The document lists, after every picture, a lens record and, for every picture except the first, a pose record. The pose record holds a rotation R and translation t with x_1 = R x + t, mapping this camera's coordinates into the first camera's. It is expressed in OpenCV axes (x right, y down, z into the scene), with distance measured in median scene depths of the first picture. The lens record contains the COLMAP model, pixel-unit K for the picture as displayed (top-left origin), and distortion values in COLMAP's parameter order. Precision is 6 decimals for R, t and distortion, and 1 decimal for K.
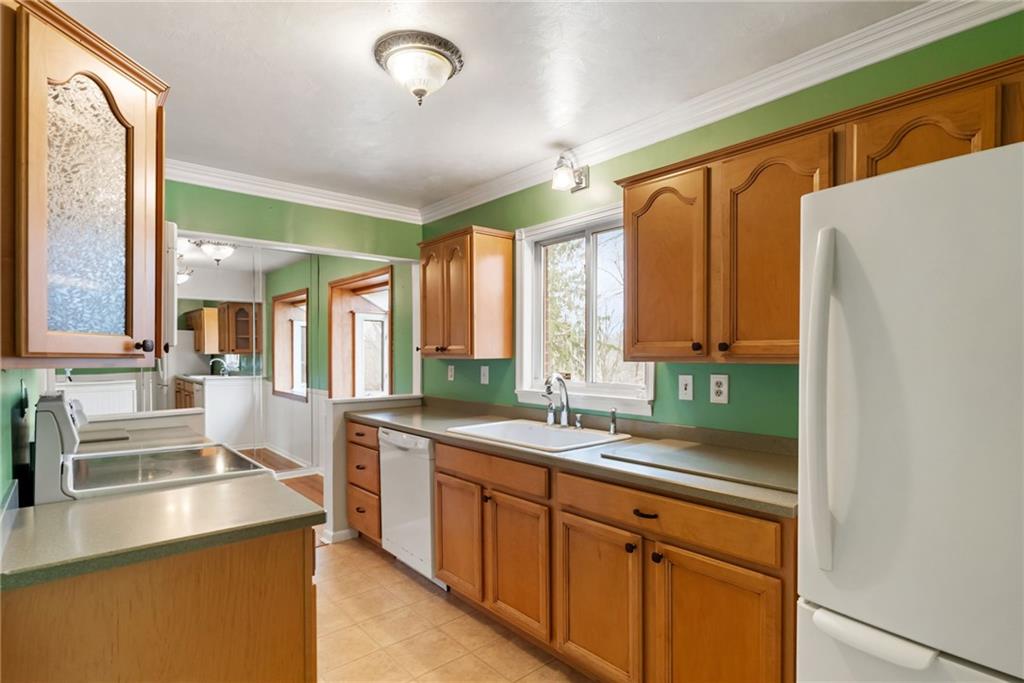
lens RADIAL K [[529.1, 0, 515.6], [0, 529.1, 356.0], [0, 0, 1]] dist [-0.002441, 0.000175]
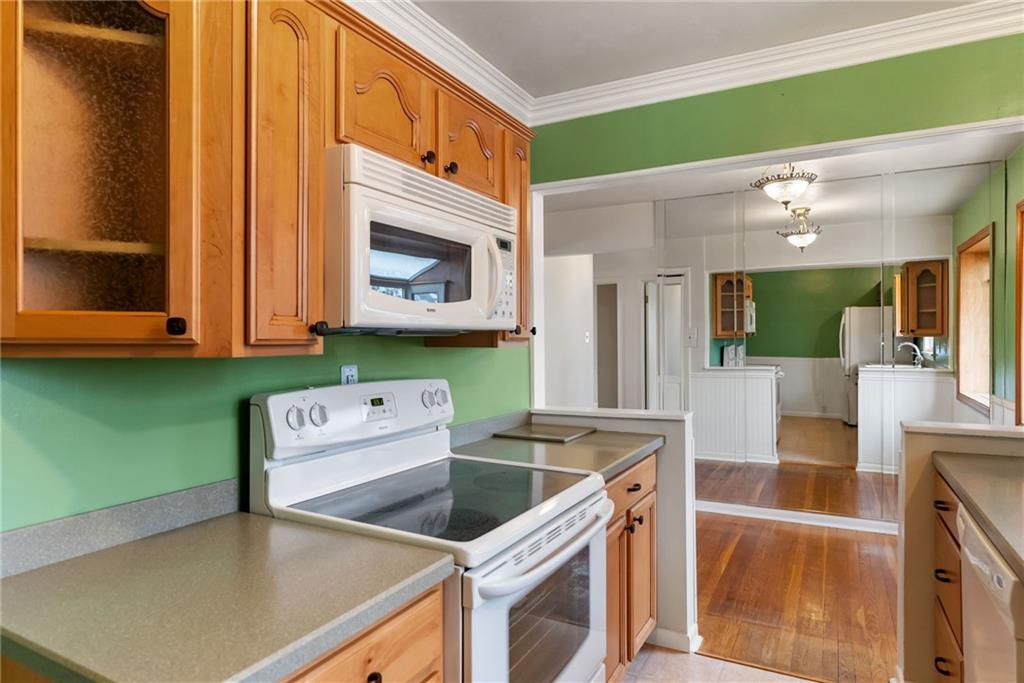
lens RADIAL K [[611.4, 0, 511.6], [0, 611.4, 343.7], [0, 0, 1]] dist [-0.003029, -0.000820]
pose [[0.351700, 0.007180, -0.936085, 0.079046], [0.000446, 0.999969, 0.007838, -0.001449], [0.936113, -0.003174, 0.351686, 0.415015]]
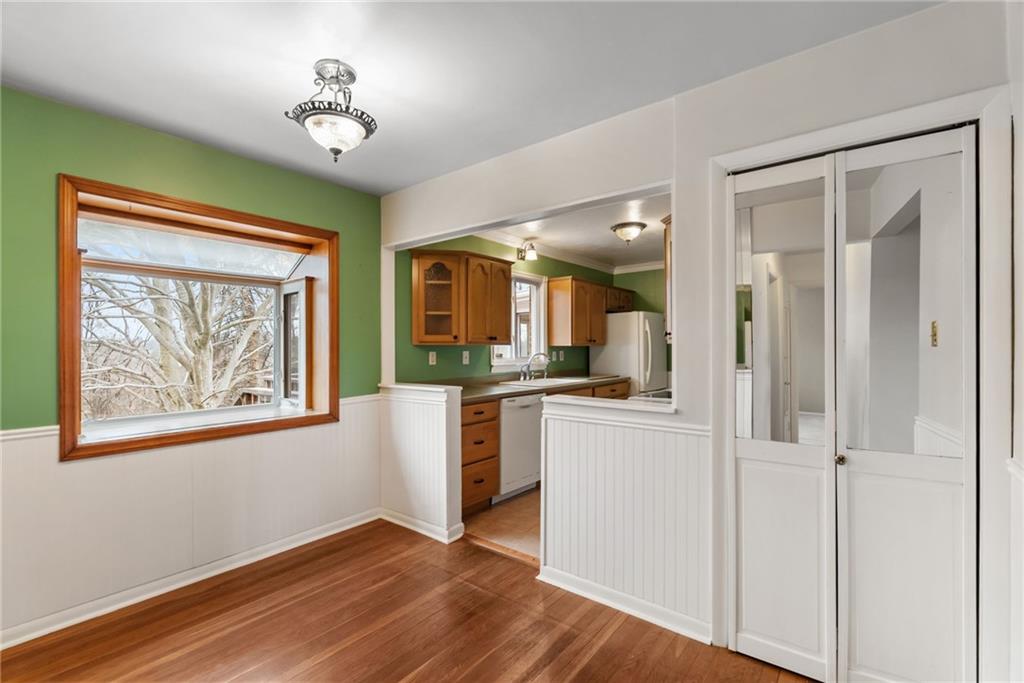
lens RADIAL K [[451.7, 0, 518.8], [0, 451.7, 345.8], [0, 0, 1]] dist [0.005120, 0.000313]
pose [[-0.187376, 0.010516, 0.982232, -1.138218], [0.016820, 0.999830, -0.007496, 0.015328], [-0.982144, 0.015117, -0.187521, 1.009581]]
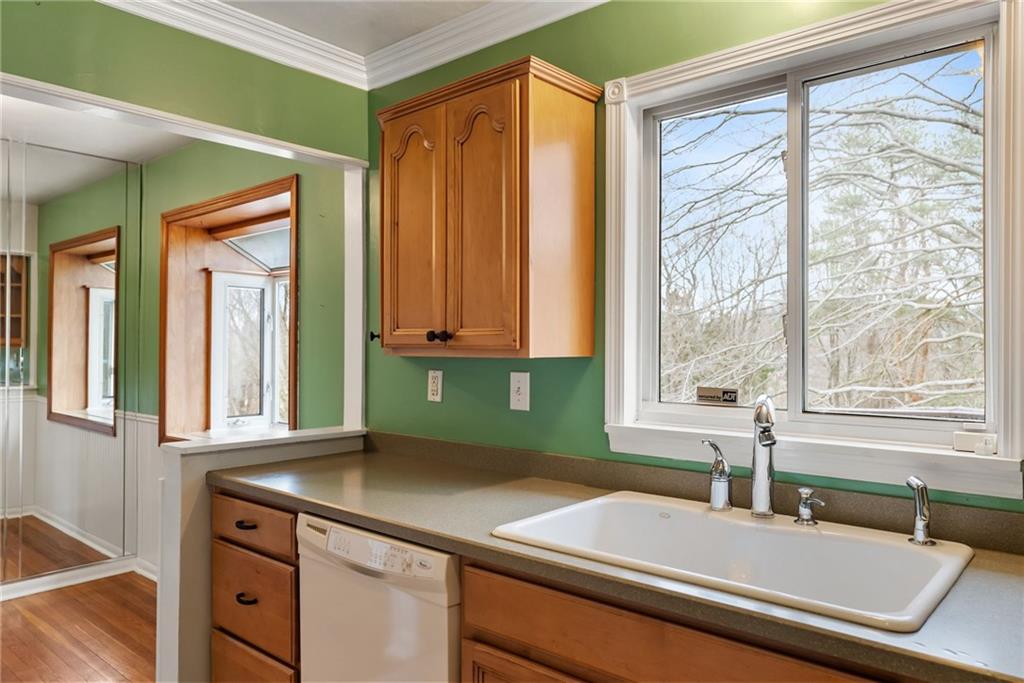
lens RADIAL K [[705.9, 0, 514.1], [0, 705.9, 338.0], [0, 0, 1]] dist [-0.002530, 0.003002]
pose [[0.989478, 0.005950, 0.144560, -0.145567], [-0.002990, 0.999782, -0.020682, 0.000982], [-0.144651, 0.020032, 0.989280, 0.343954]]
